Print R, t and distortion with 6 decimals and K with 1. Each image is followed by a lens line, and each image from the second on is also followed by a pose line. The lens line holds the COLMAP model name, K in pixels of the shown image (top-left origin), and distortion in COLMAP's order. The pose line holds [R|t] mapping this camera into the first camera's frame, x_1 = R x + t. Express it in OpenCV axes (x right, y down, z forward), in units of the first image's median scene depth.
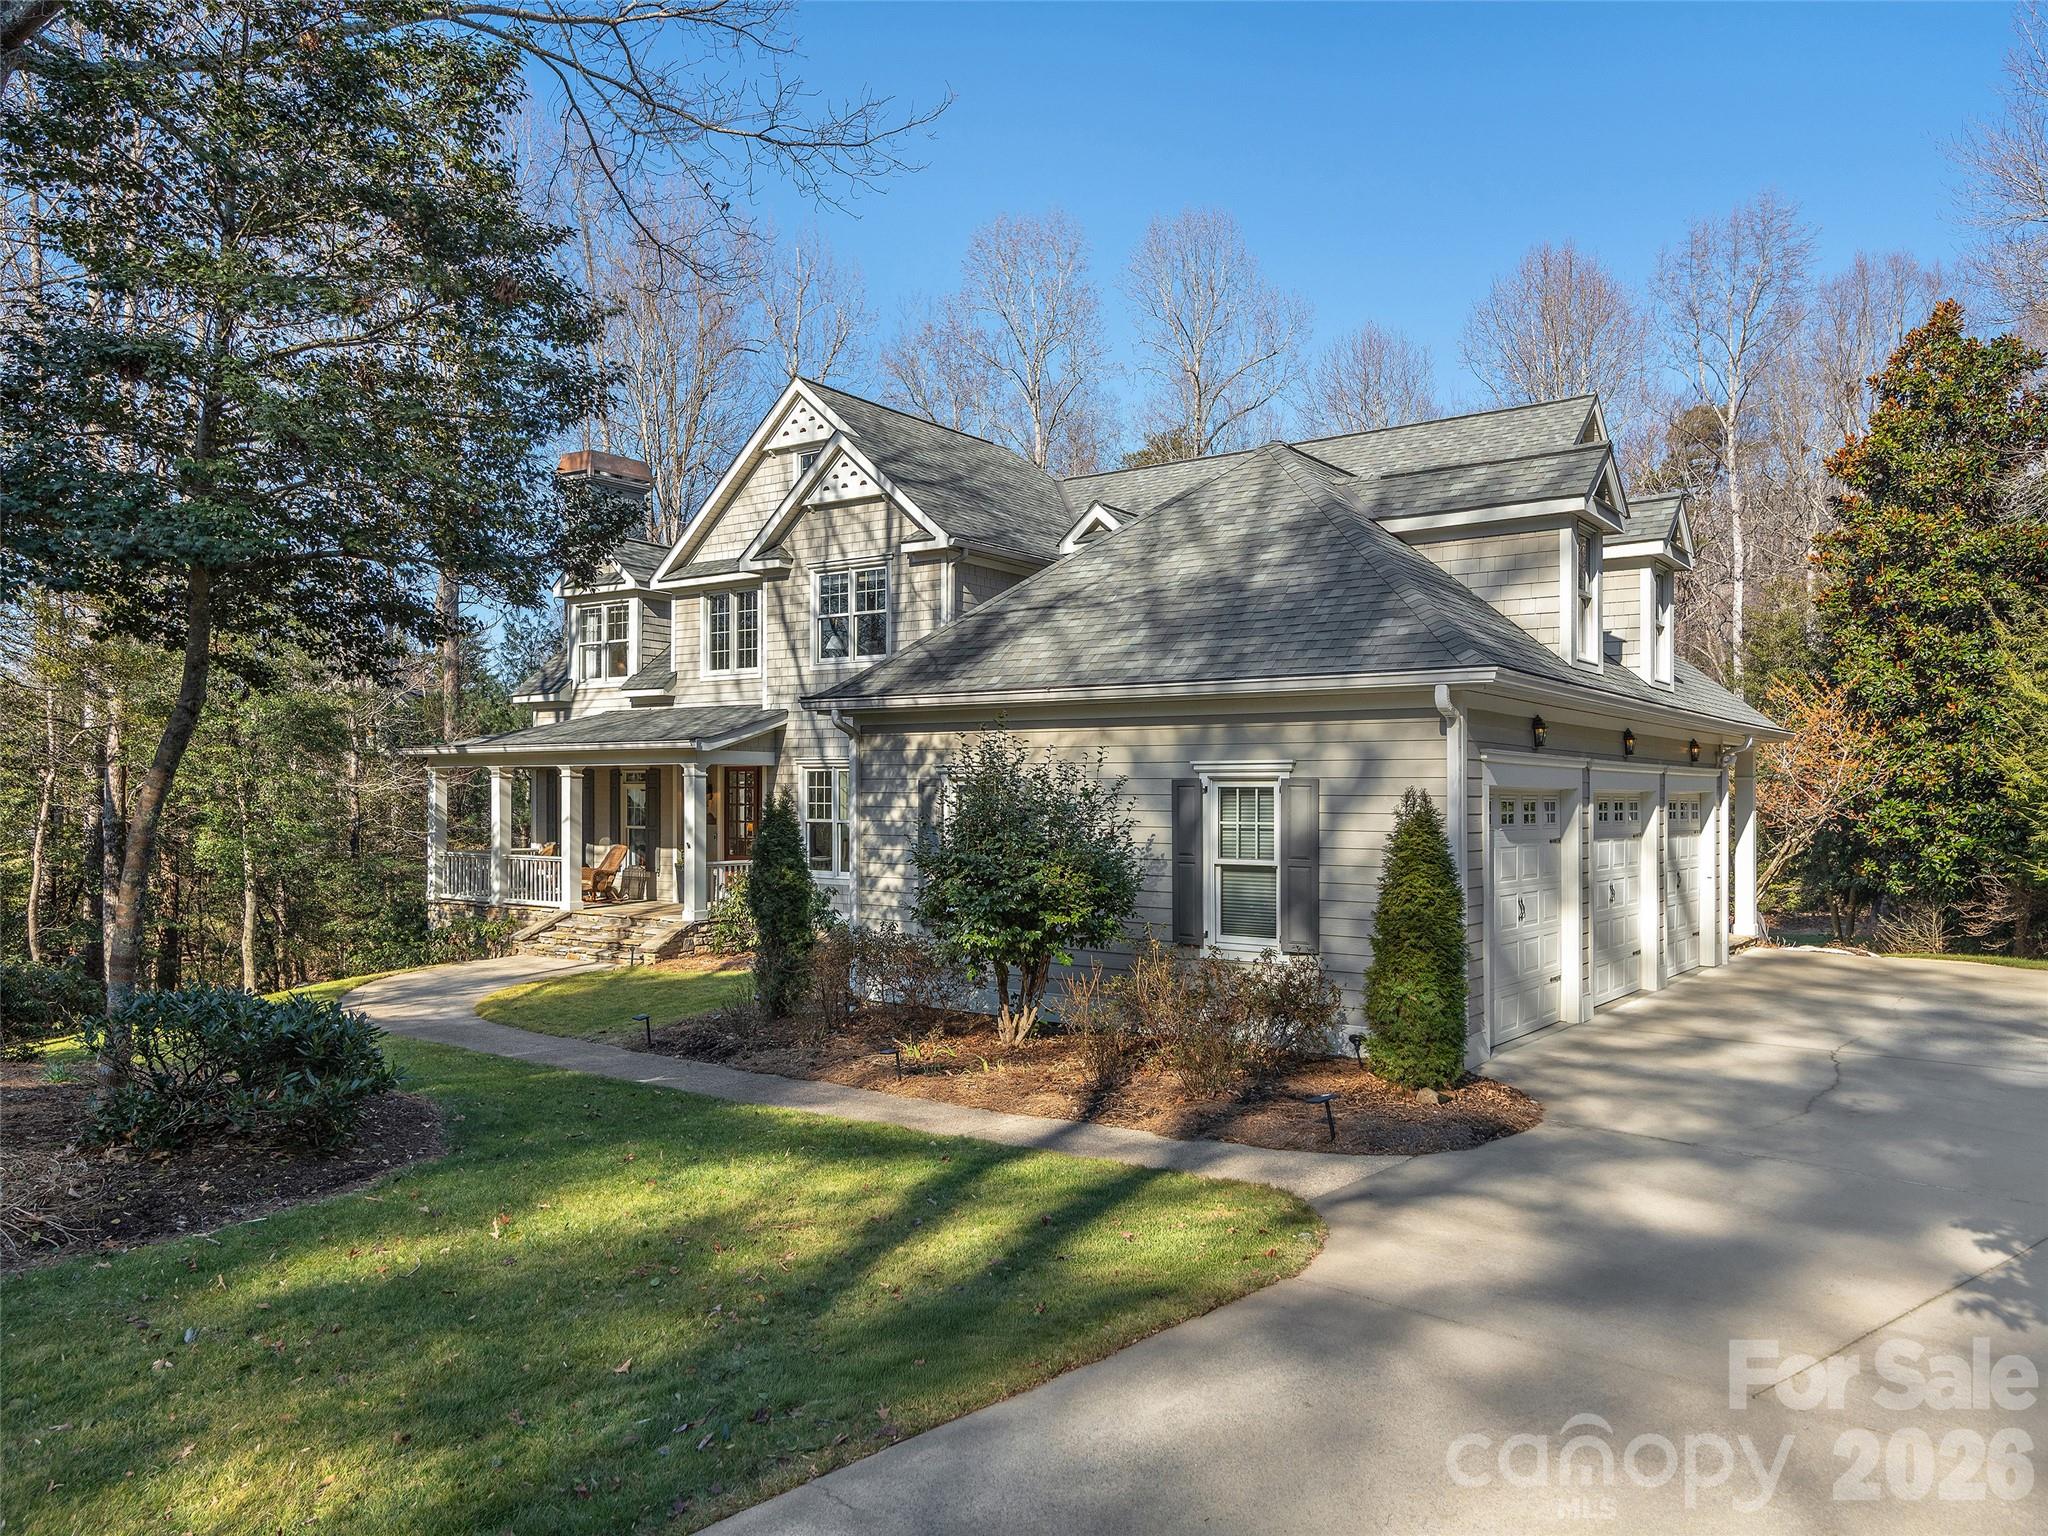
lens RADIAL K [[1392.2, 0, 1025.3], [0, 1392.2, 775.9], [0, 0, 1]] dist [-0.004537, -0.000758]
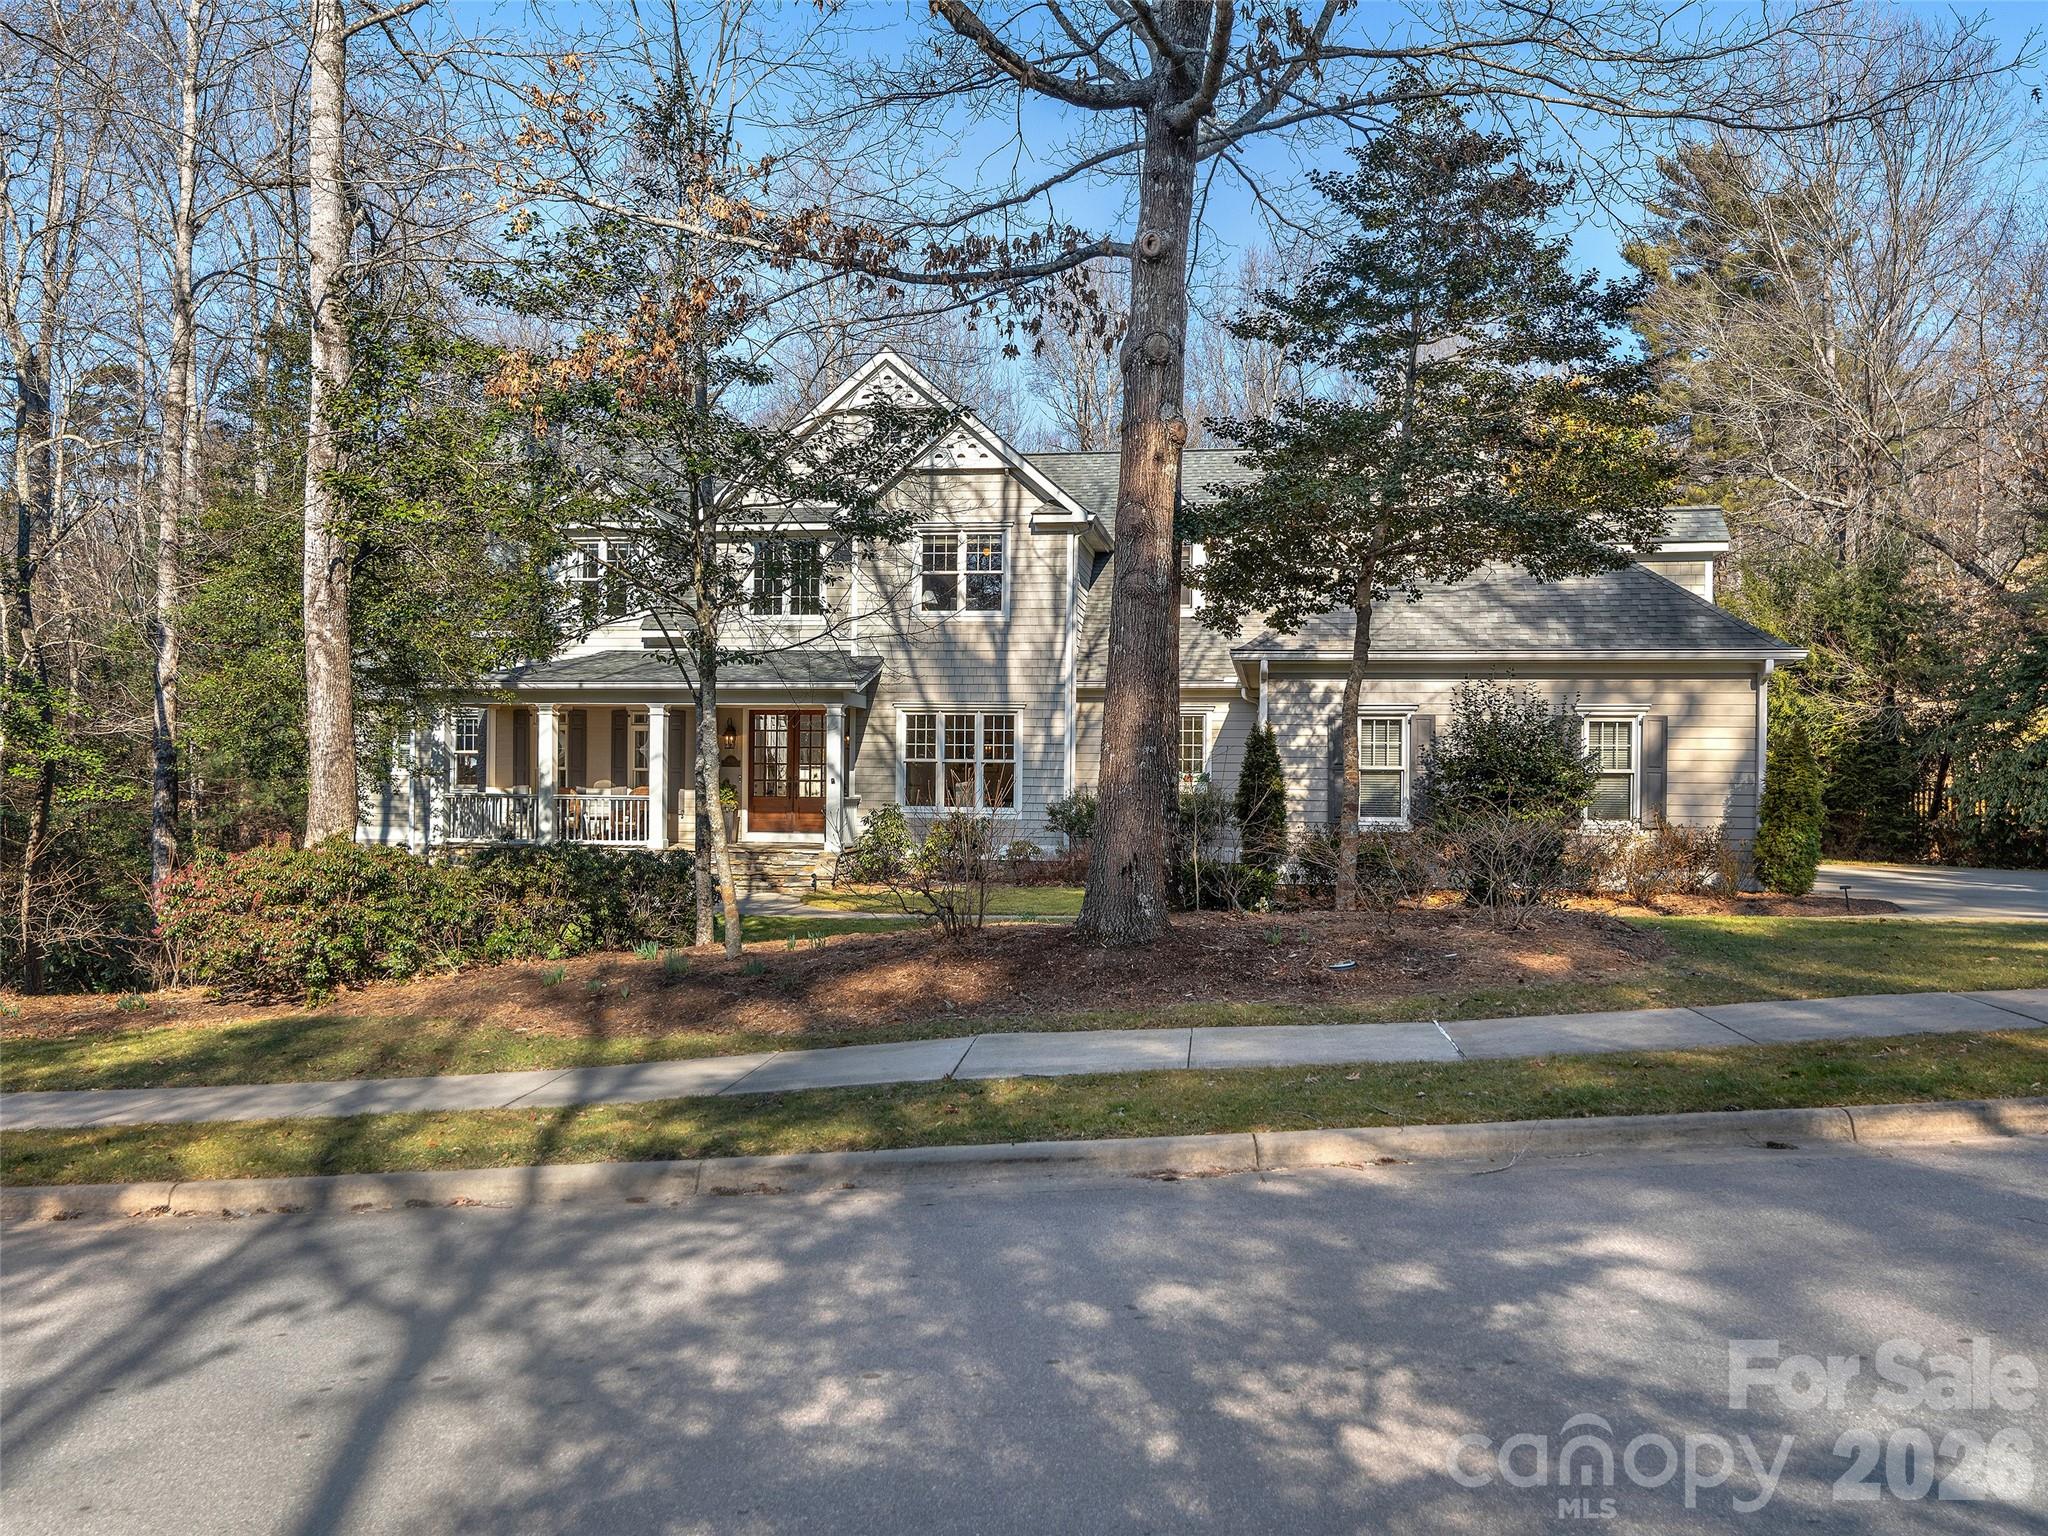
lens RADIAL K [[1552.1, 0, 1024.0], [0, 1552.1, 763.4], [0, 0, 1]] dist [0.005718, 0.001793]
pose [[0.892428, 0.008255, 0.451114, -0.642711], [-0.011384, 0.999926, 0.004223, 0.029691], [-0.451045, -0.008904, 0.892457, -0.123219]]
